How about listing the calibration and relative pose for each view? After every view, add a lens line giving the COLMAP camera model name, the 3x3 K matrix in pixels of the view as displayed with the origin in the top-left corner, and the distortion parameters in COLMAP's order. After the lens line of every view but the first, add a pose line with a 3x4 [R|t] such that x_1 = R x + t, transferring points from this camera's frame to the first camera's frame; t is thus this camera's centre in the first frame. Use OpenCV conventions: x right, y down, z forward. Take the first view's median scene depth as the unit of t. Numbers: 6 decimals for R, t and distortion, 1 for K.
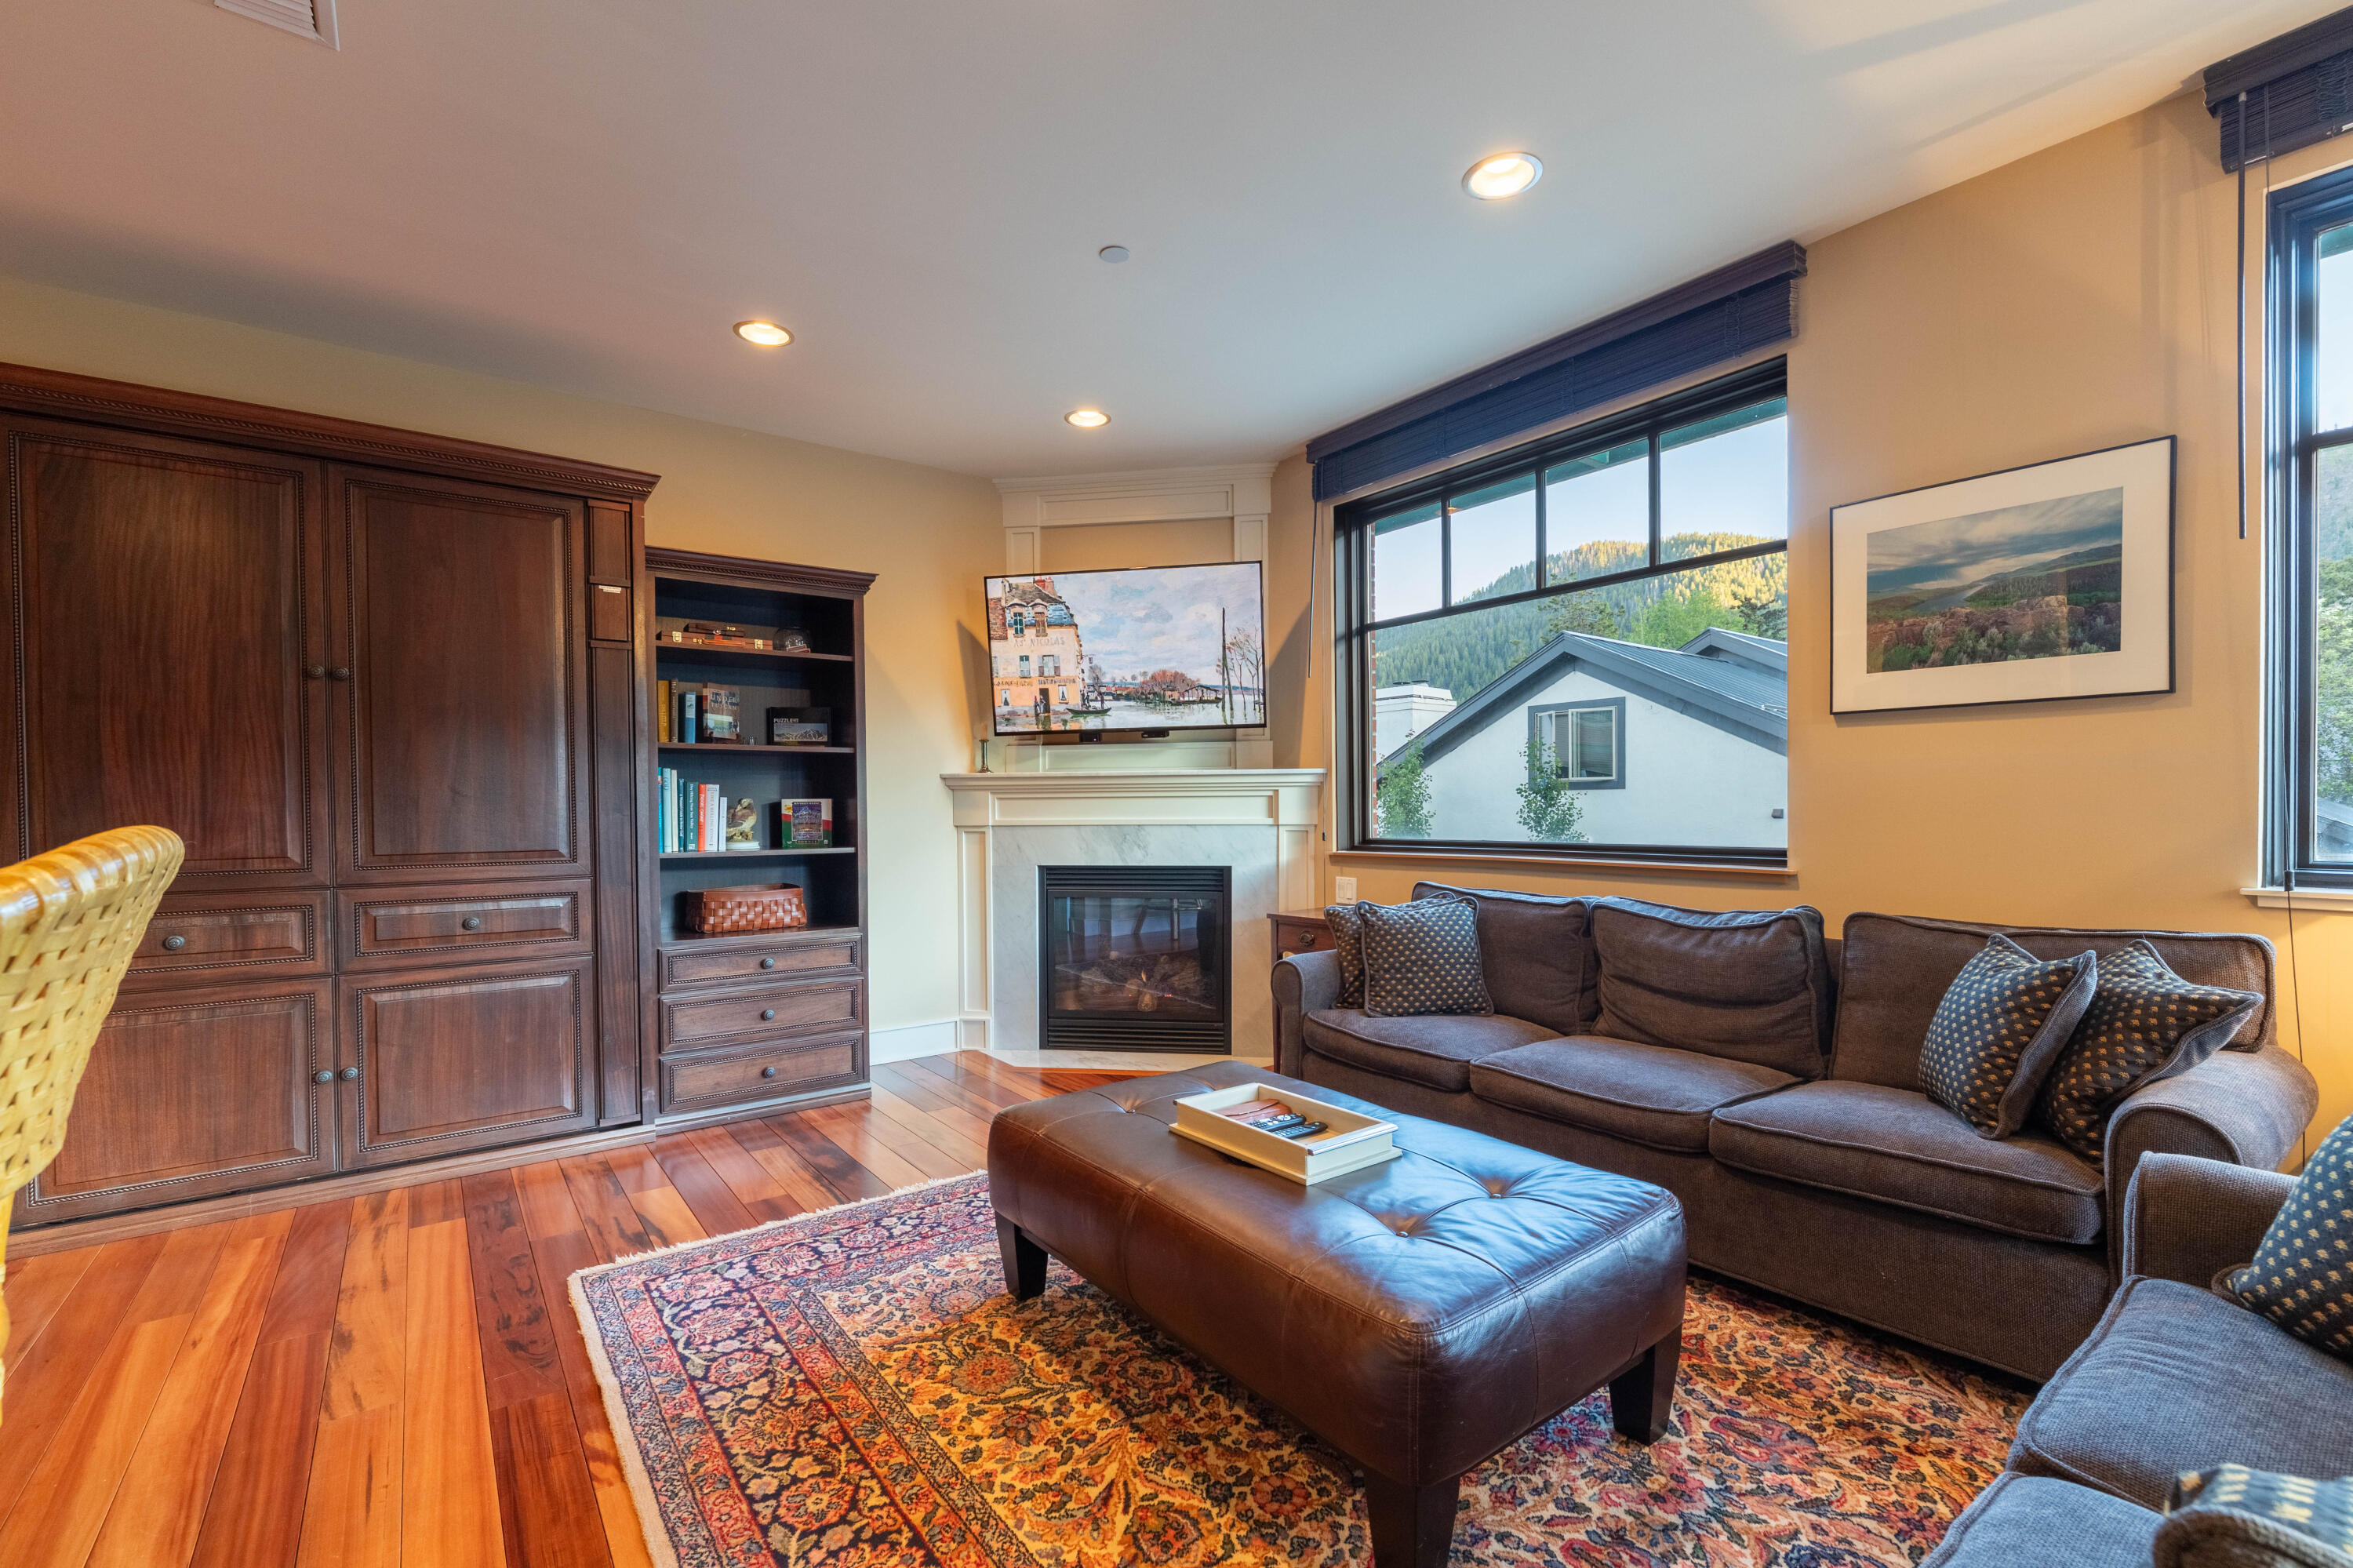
lens RADIAL K [[1014.5, 0, 1158.6], [0, 1014.5, 823.3], [0, 0, 1]] dist [0.001325, 0.000320]
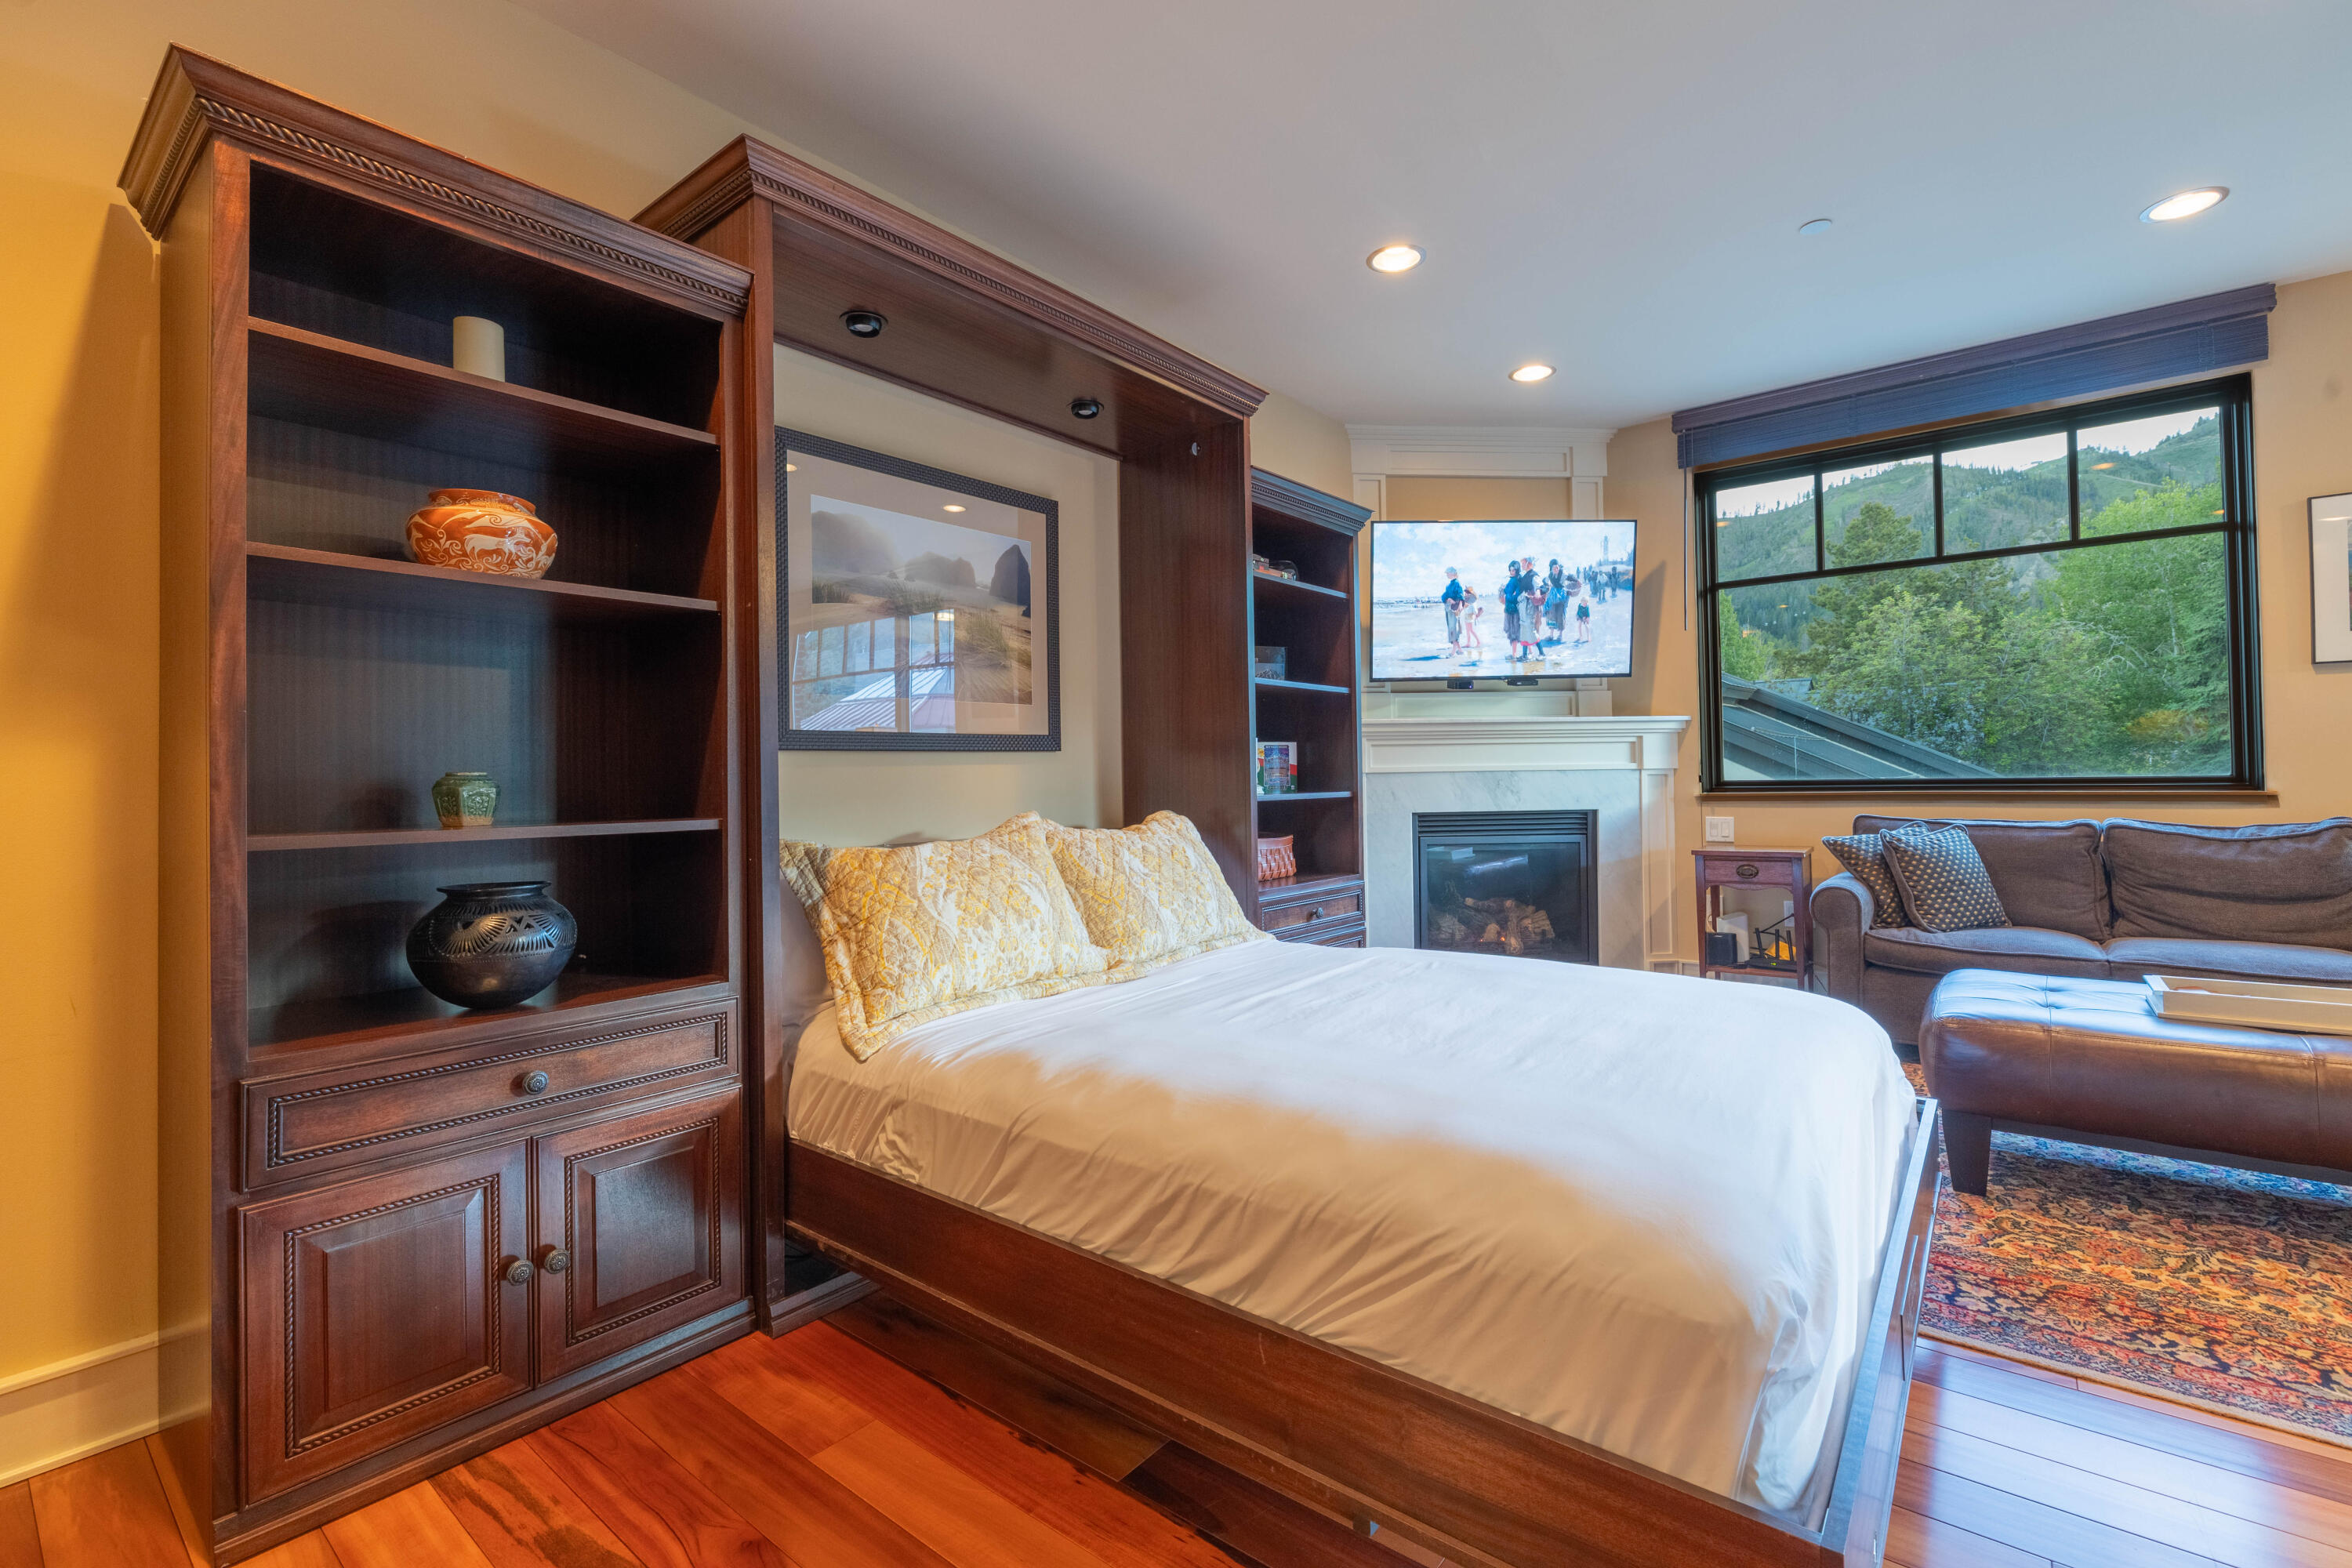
lens RADIAL K [[1034.0, 0, 1156.6], [0, 1034.0, 769.3], [0, 0, 1]] dist [-0.000014, -0.000553]
pose [[0.969043, -0.004964, 0.246842, -0.727174], [0.011602, 0.999609, -0.025443, 0.026183], [-0.246619, 0.027519, 0.968722, 0.093866]]
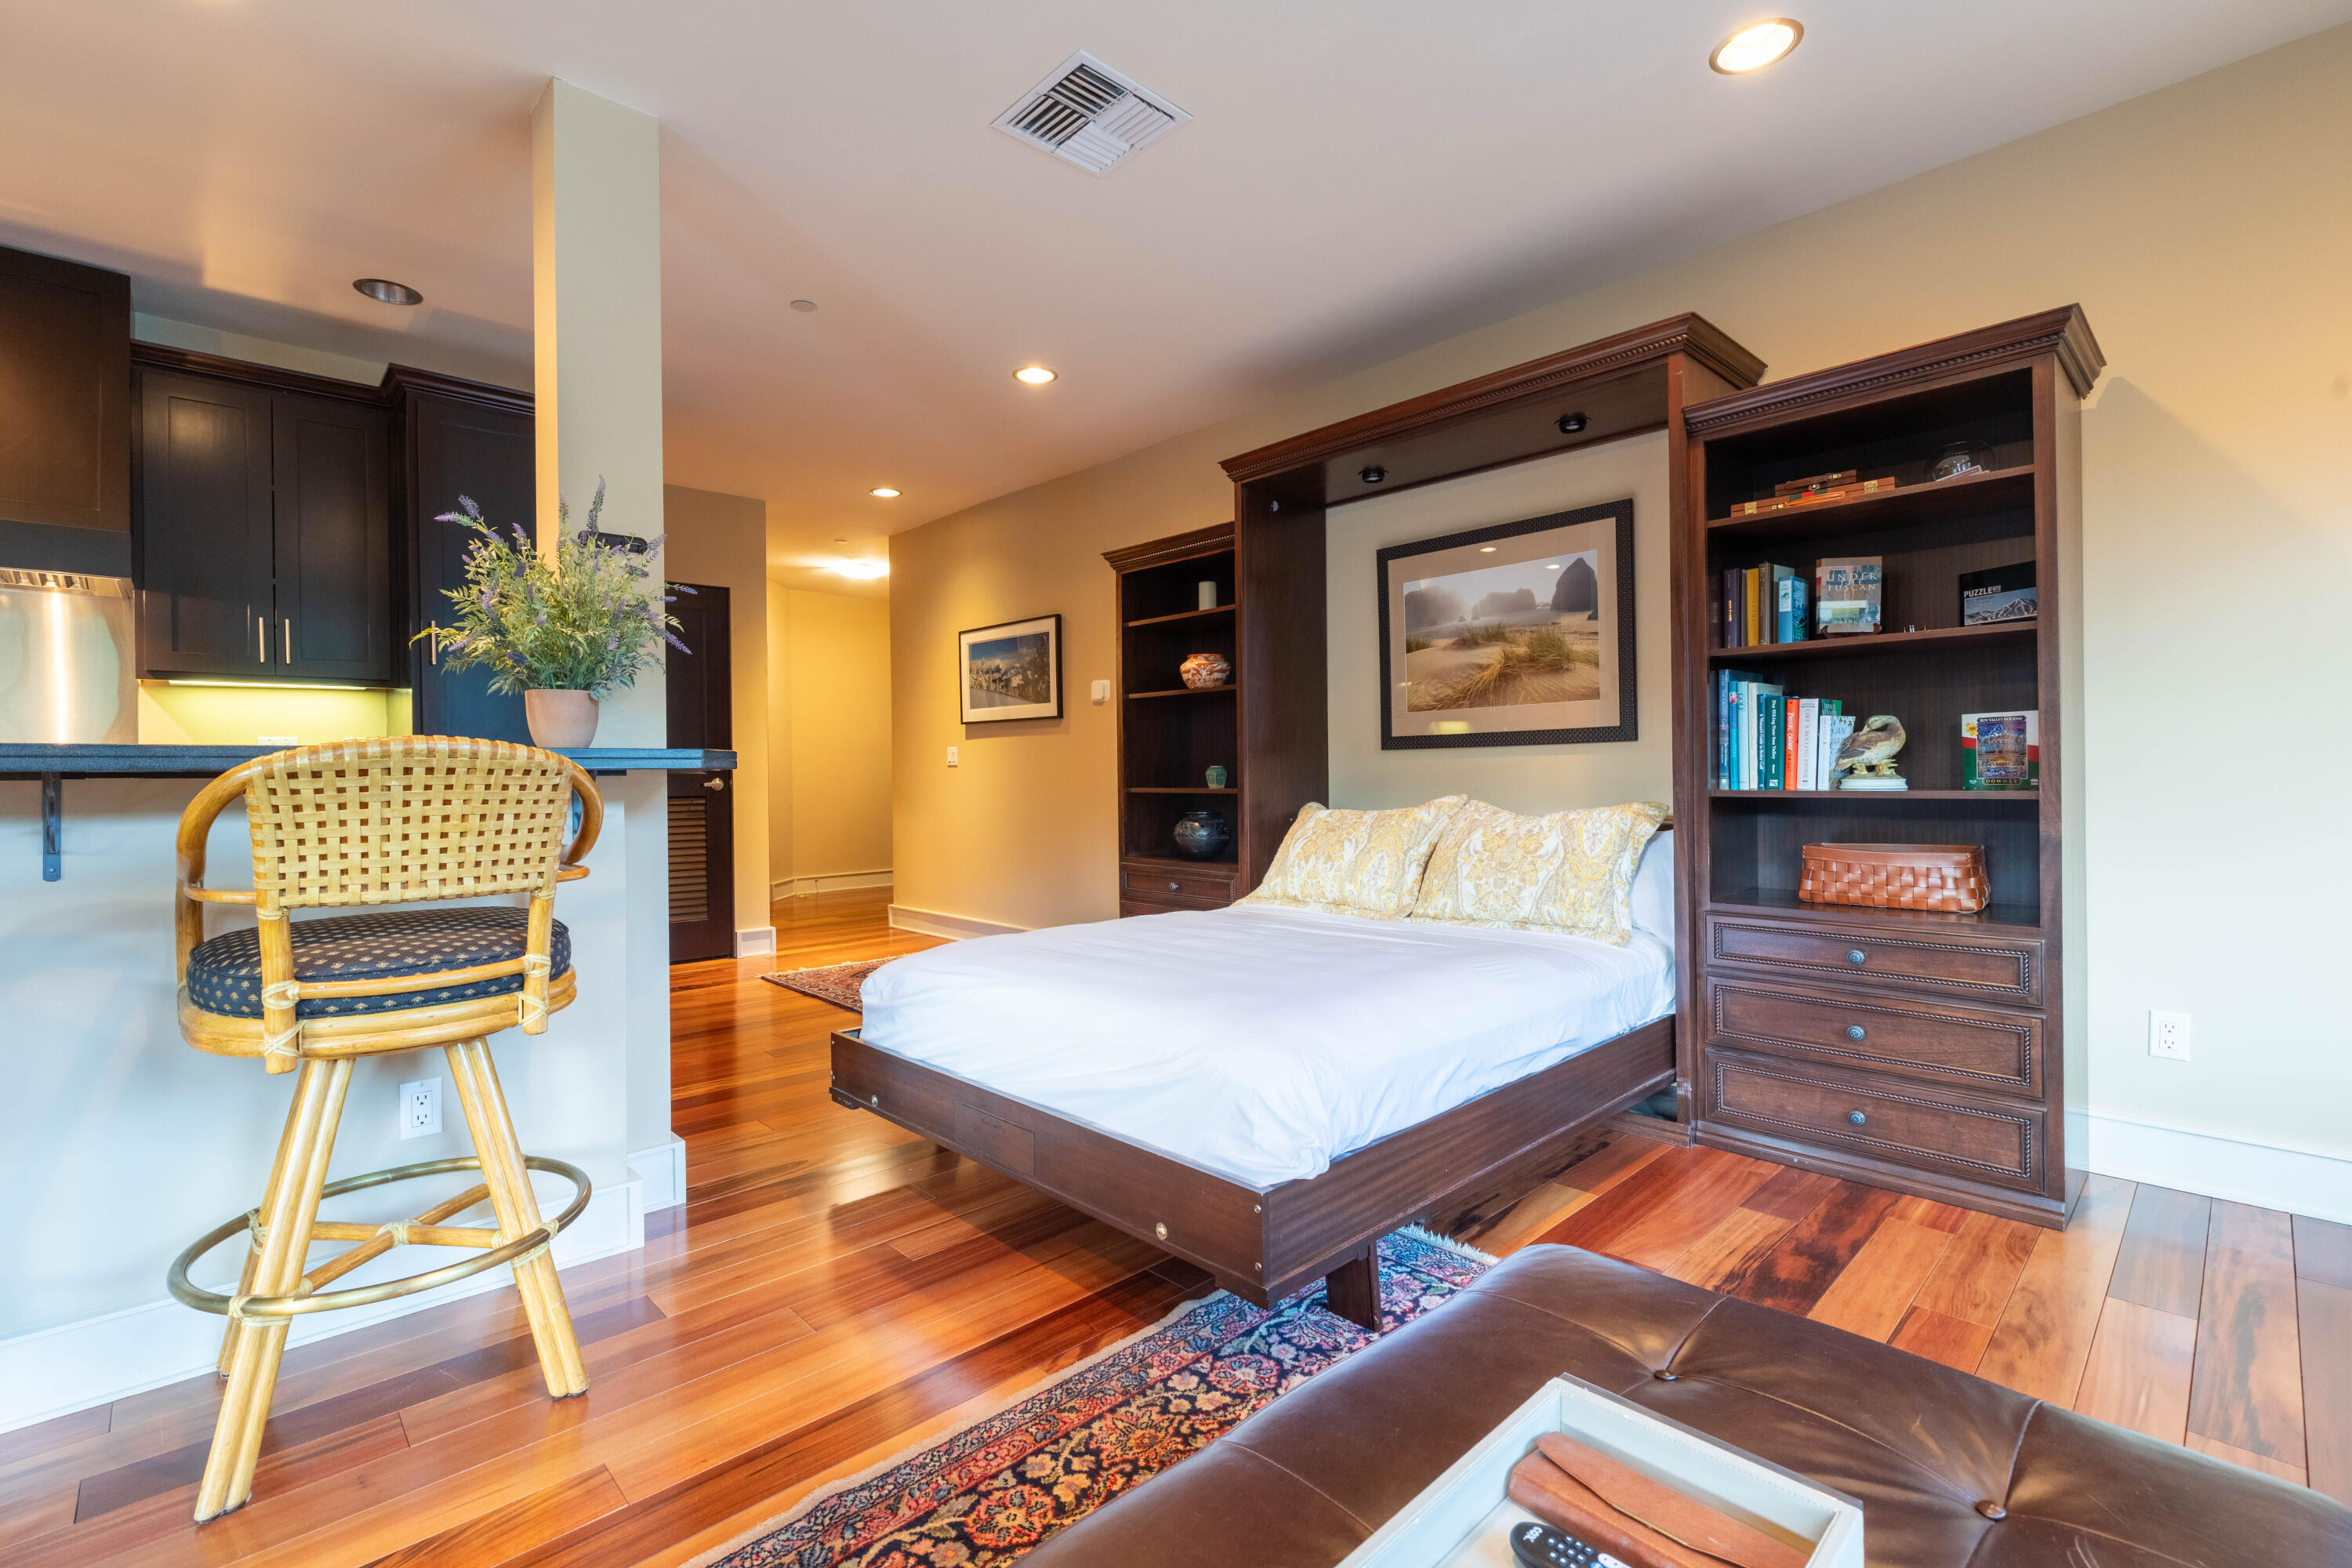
lens RADIAL K [[1034.0, 0, 1156.6], [0, 1034.0, 769.3], [0, 0, 1]] dist [-0.000014, -0.000553]
pose [[0.117302, 0.005278, -0.993082, 0.231198], [-0.005454, 0.999974, 0.004671, 0.011296], [0.993081, 0.004868, 0.117328, 0.428481]]
